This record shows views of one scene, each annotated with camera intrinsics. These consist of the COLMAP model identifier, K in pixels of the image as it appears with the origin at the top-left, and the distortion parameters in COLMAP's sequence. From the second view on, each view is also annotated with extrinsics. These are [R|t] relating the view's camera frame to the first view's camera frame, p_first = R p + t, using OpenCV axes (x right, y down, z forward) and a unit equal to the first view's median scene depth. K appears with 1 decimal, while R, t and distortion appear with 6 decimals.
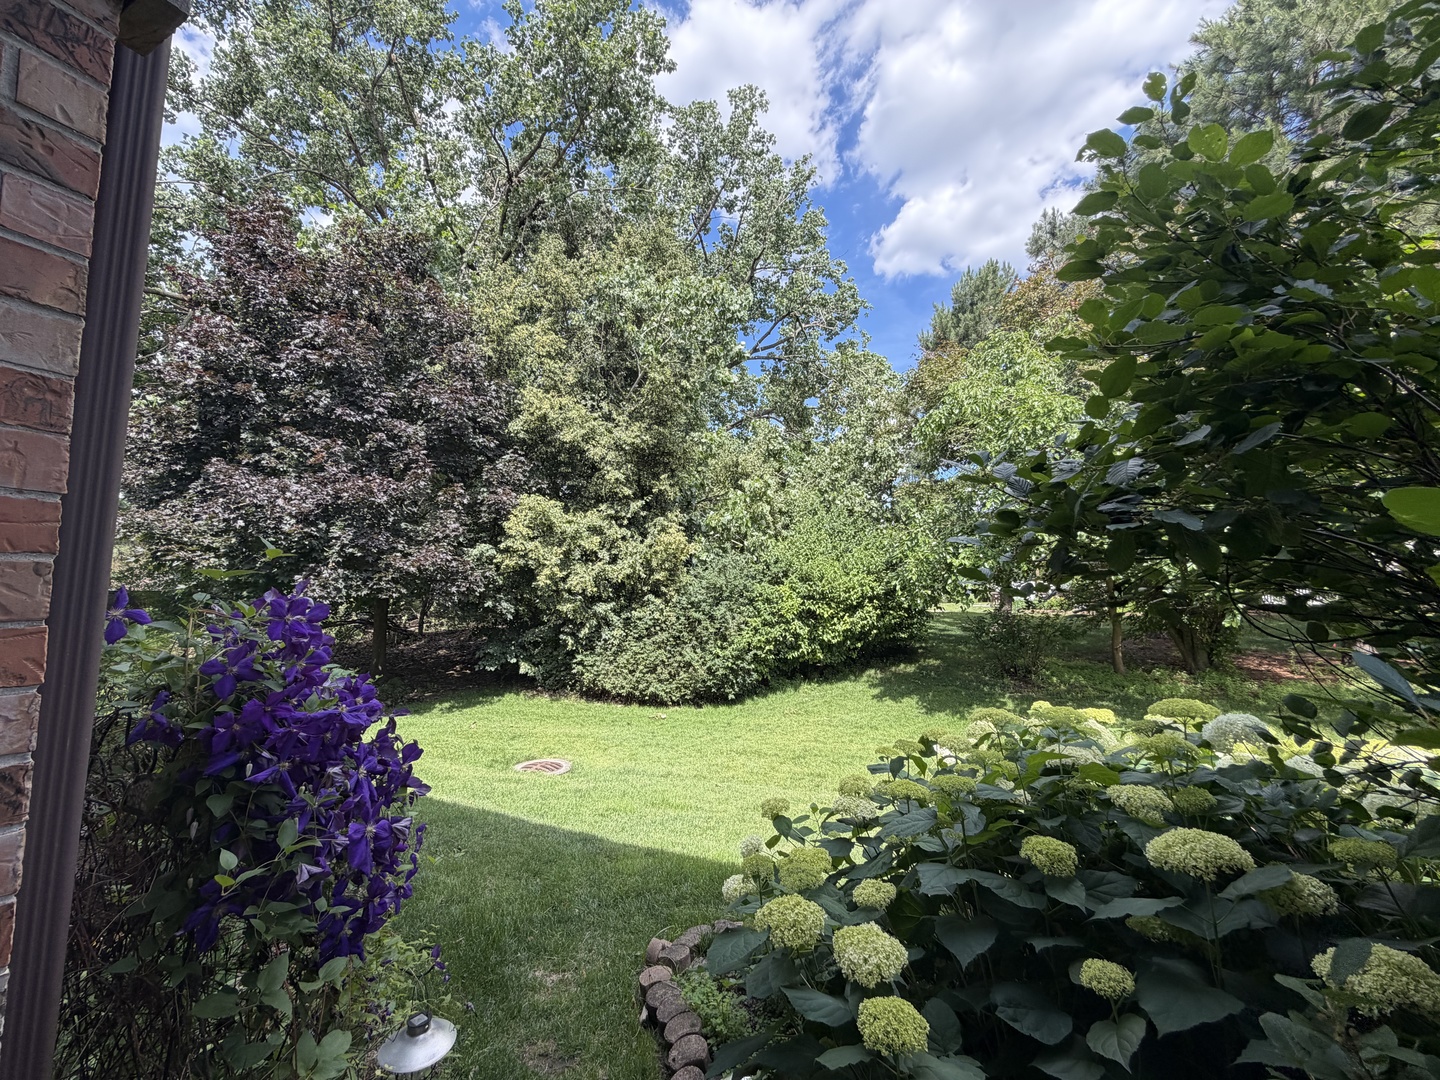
lens RADIAL K [[562.5, 0, 720.0], [0, 562.5, 540.0], [0, 0, 1]] dist [0.000586, 0.000058]
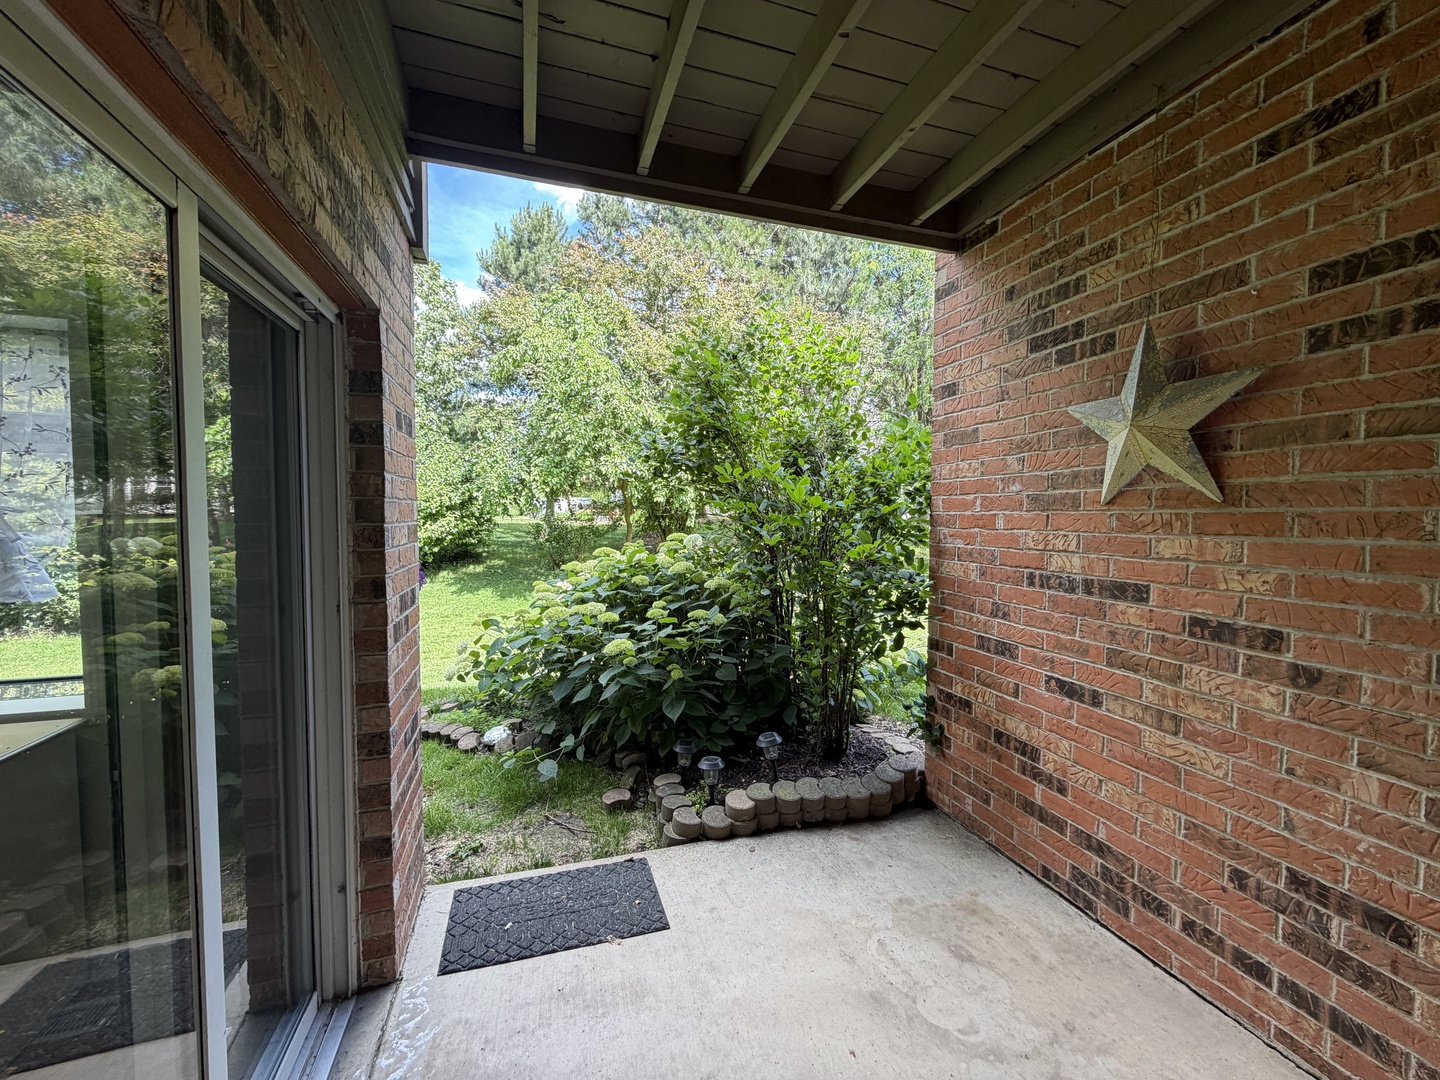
lens RADIAL K [[578.2, 0, 709.8], [0, 578.2, 546.3], [0, 0, 1]] dist [0.000366, 0.000232]
pose [[0.715090, -0.039087, 0.697939, -0.160689], [-0.068369, 0.989738, 0.125477, 0.002039], [-0.695681, -0.137445, 0.705079, -0.170228]]
